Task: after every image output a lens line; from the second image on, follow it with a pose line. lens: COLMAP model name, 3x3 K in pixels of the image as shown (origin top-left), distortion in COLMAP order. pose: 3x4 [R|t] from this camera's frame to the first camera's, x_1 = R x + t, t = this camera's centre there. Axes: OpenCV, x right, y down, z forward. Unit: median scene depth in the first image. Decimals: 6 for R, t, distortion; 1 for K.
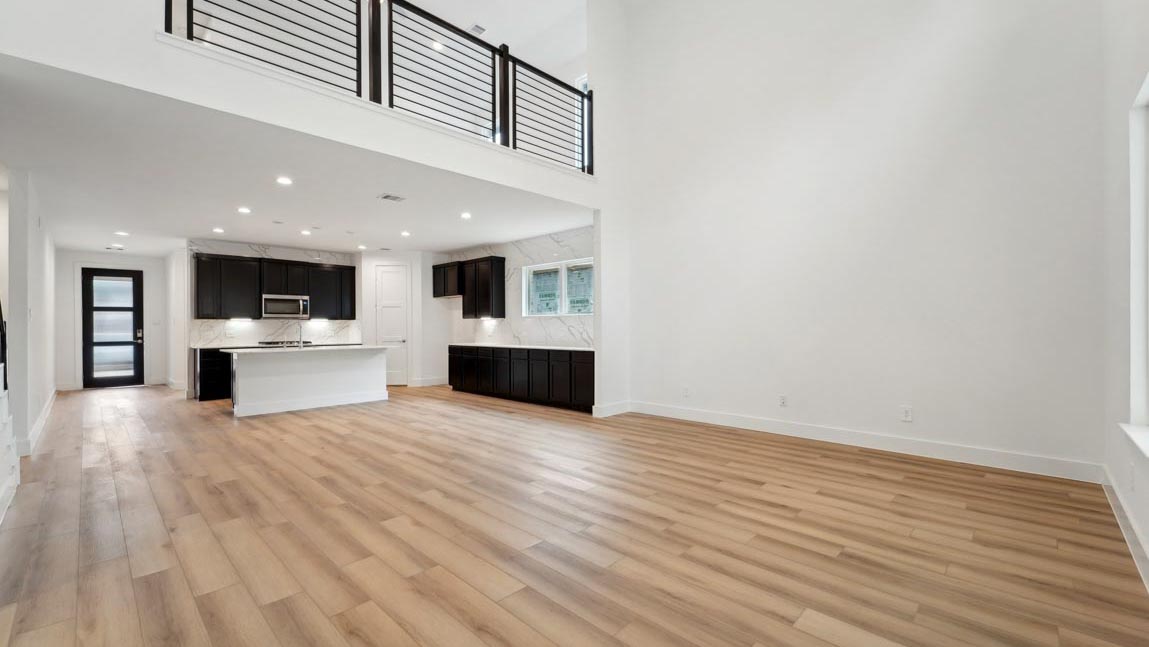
lens RADIAL K [[469.4, 0, 579.1], [0, 469.4, 327.1], [0, 0, 1]] dist [0.001055, -0.000018]
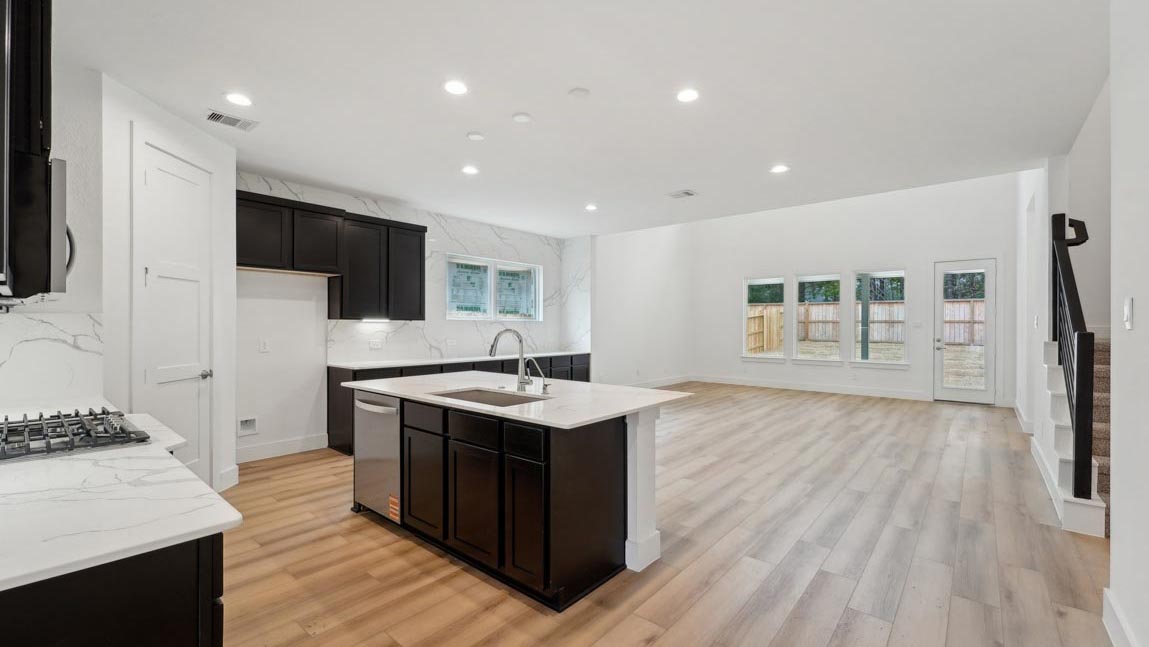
lens RADIAL K [[469.4, 0, 579.1], [0, 469.4, 327.1], [0, 0, 1]] dist [0.001055, -0.000018]
pose [[-0.061782, 0.003912, 0.998082, -0.807523], [-0.000082, 0.999992, -0.003924, -0.007232], [-0.998090, -0.000324, -0.061781, 0.777414]]
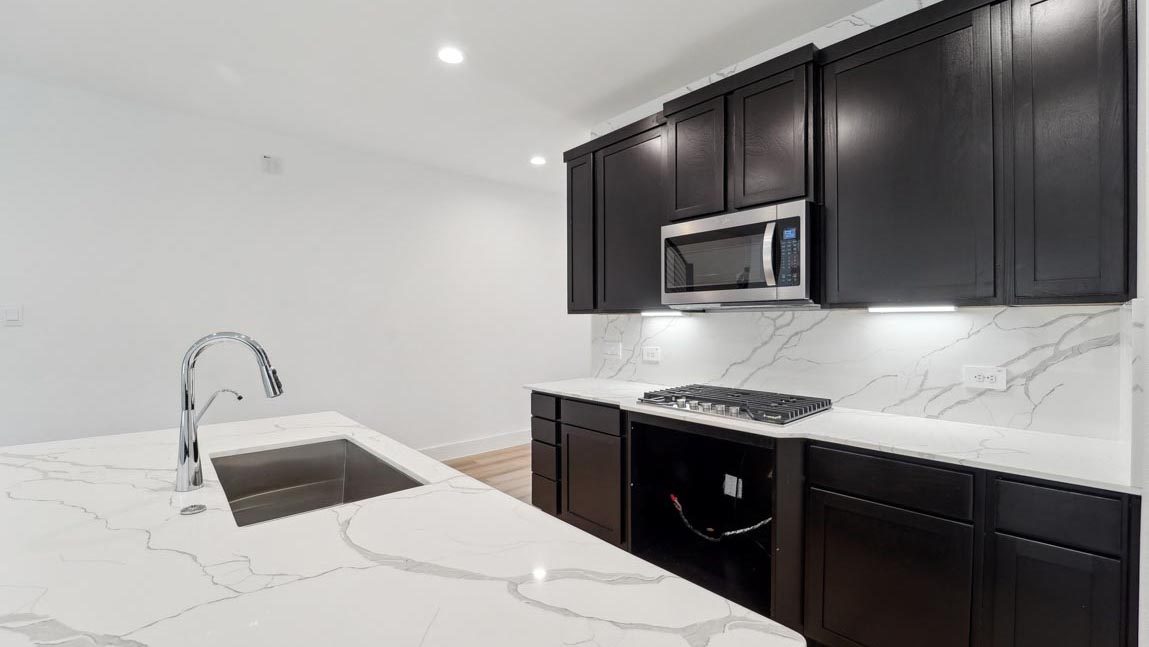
lens RADIAL K [[476.3, 0, 579.9], [0, 476.3, 324.2], [0, 0, 1]] dist [-0.020806, 0.000111]
pose [[-0.069865, 0.010790, -0.997498, -0.352436], [0.000952, 0.999942, 0.010750, -0.011084], [0.997556, -0.000199, -0.069871, 0.915467]]
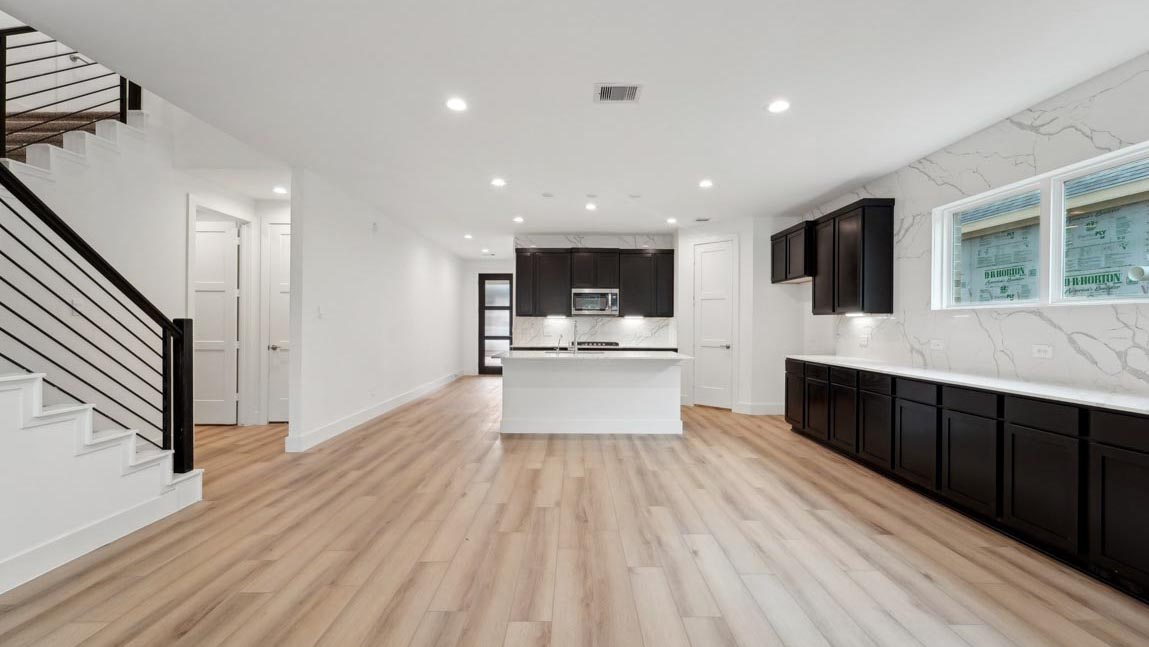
lens RADIAL K [[473.4, 0, 574.5], [0, 473.4, 323.5], [0, 0, 1]] dist [0.001584, -0.000013]
pose [[0.691260, 0.009446, -0.722544, -0.019574], [-0.010823, 0.999938, 0.002719, -0.005609], [0.722525, 0.005941, 0.691319, 0.361185]]
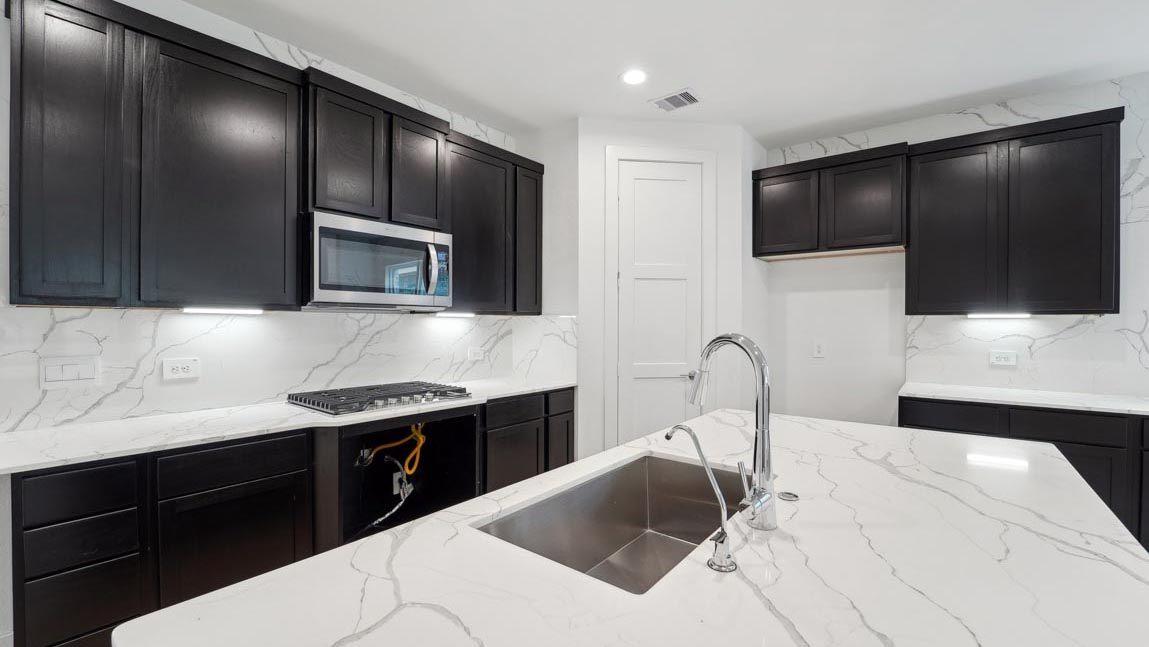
lens RADIAL K [[474.7, 0, 573.4], [0, 474.7, 327.0], [0, 0, 1]] dist [-0.026249, 0.000074]
pose [[0.996261, 0.007394, 0.086083, -0.525743], [-0.007902, 0.999953, 0.005561, -0.009344], [-0.086038, -0.006221, 0.996272, 0.695581]]
